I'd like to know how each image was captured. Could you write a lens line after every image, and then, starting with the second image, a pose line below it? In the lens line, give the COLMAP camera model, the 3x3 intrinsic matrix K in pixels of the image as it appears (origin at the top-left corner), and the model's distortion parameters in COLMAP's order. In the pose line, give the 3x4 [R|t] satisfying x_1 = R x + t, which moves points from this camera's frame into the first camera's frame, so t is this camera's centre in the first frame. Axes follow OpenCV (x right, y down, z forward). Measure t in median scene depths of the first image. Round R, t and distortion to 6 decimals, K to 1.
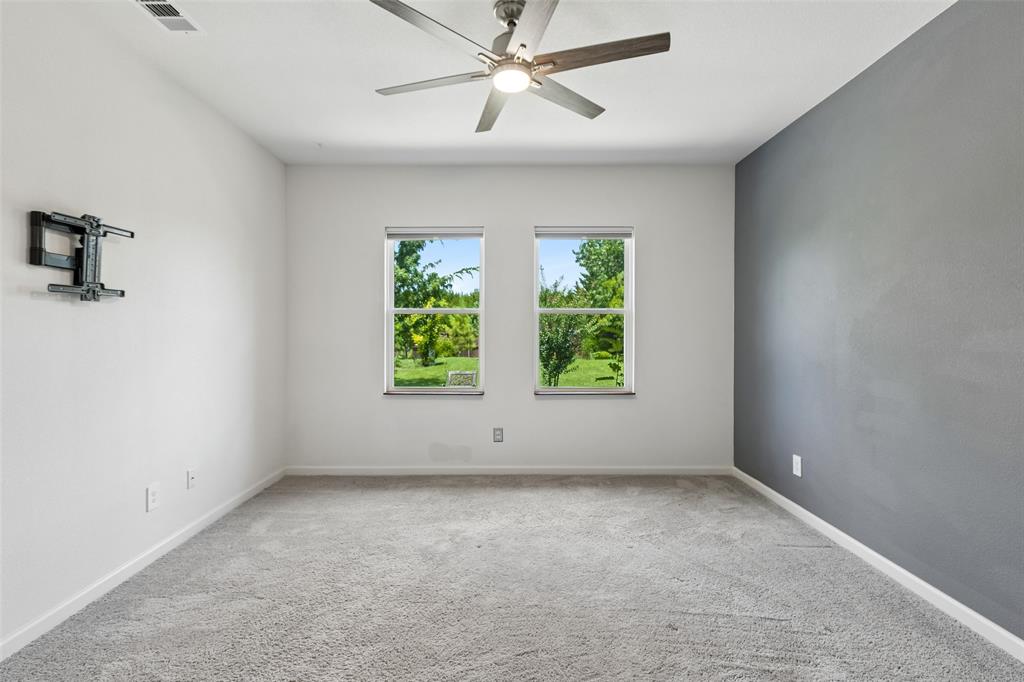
lens RADIAL K [[468.3, 0, 510.4], [0, 468.3, 327.9], [0, 0, 1]] dist [0.014486, -0.001426]
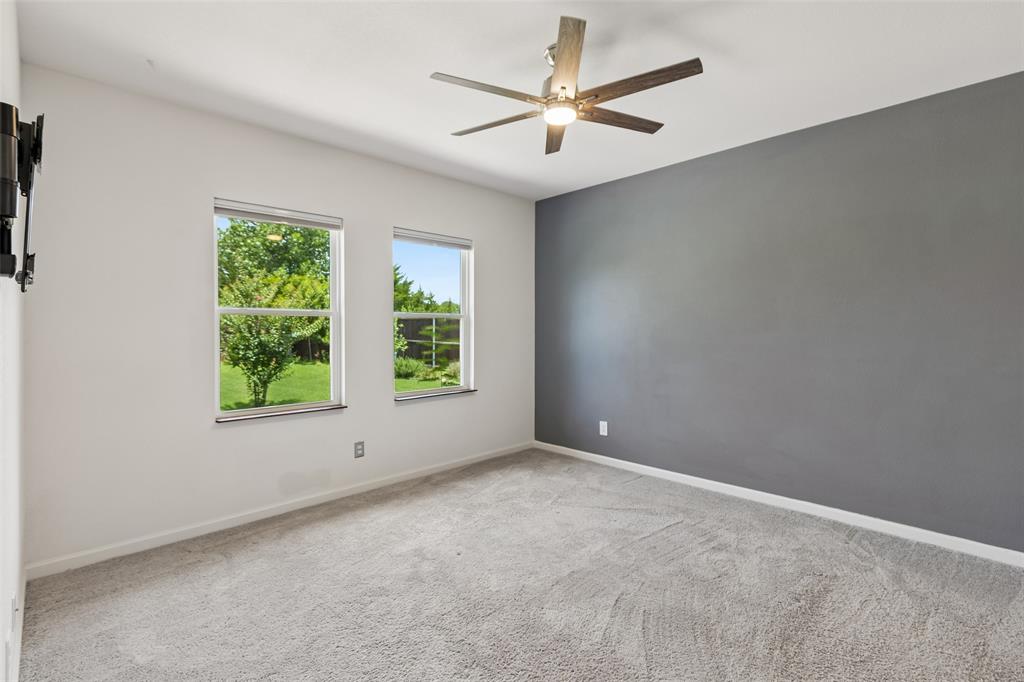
lens RADIAL K [[468.3, 0, 510.4], [0, 468.3, 327.9], [0, 0, 1]] dist [0.014486, -0.001426]
pose [[0.722713, -0.000765, 0.691148, -0.550272], [-0.000856, 0.999998, 0.002002, -0.013129], [-0.691148, -0.002038, 0.722710, 0.166474]]
